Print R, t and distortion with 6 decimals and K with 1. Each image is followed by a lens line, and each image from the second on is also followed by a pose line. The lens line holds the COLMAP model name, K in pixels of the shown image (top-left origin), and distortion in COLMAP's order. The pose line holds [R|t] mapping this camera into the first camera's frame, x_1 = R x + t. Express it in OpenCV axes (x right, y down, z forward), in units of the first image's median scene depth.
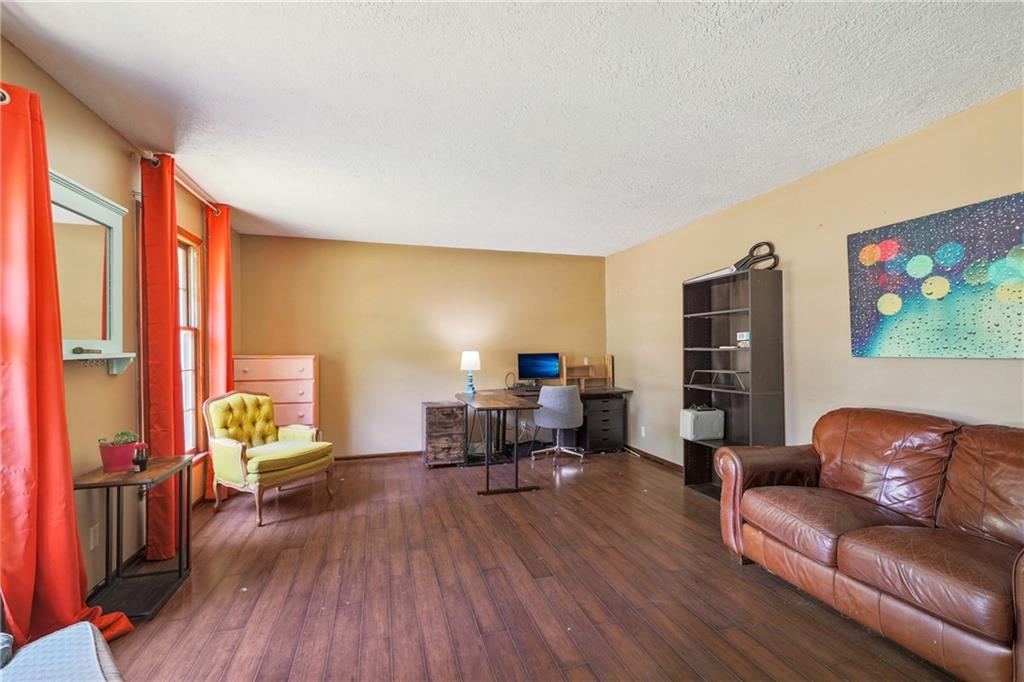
lens RADIAL K [[447.5, 0, 512.0], [0, 447.5, 341.0], [0, 0, 1]] dist [-0.015842, 0.000388]
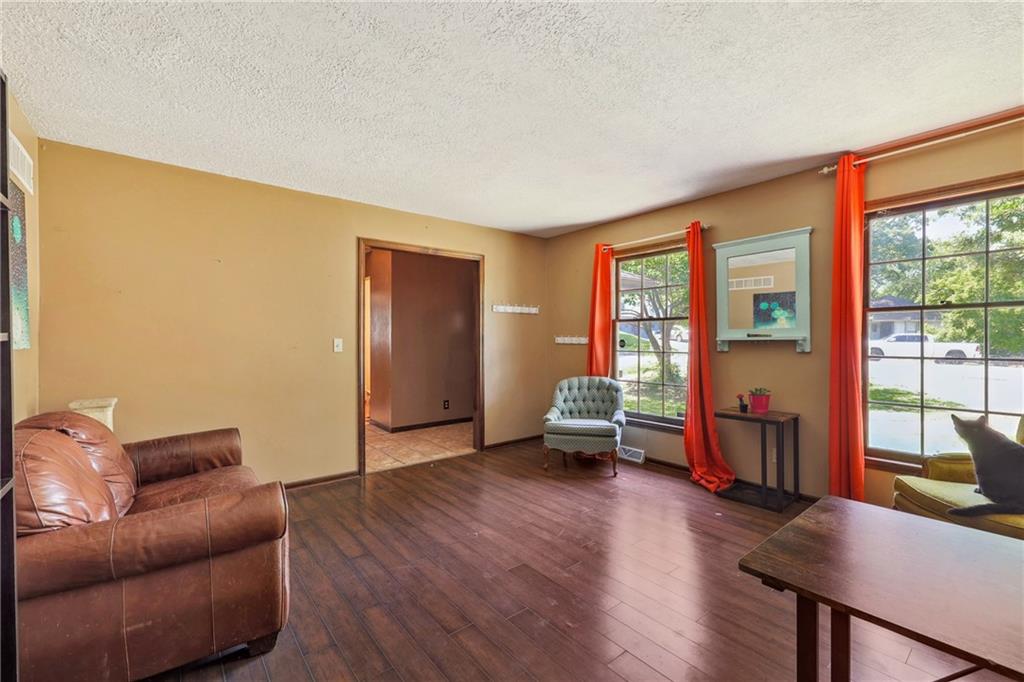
lens RADIAL K [[447.5, 0, 512.0], [0, 447.5, 341.0], [0, 0, 1]] dist [-0.015842, 0.000388]
pose [[-0.929691, 0.011313, -0.368167, 0.262162], [0.014654, 0.999873, -0.006278, 0.021859], [0.368049, -0.011232, -0.929738, 1.149719]]
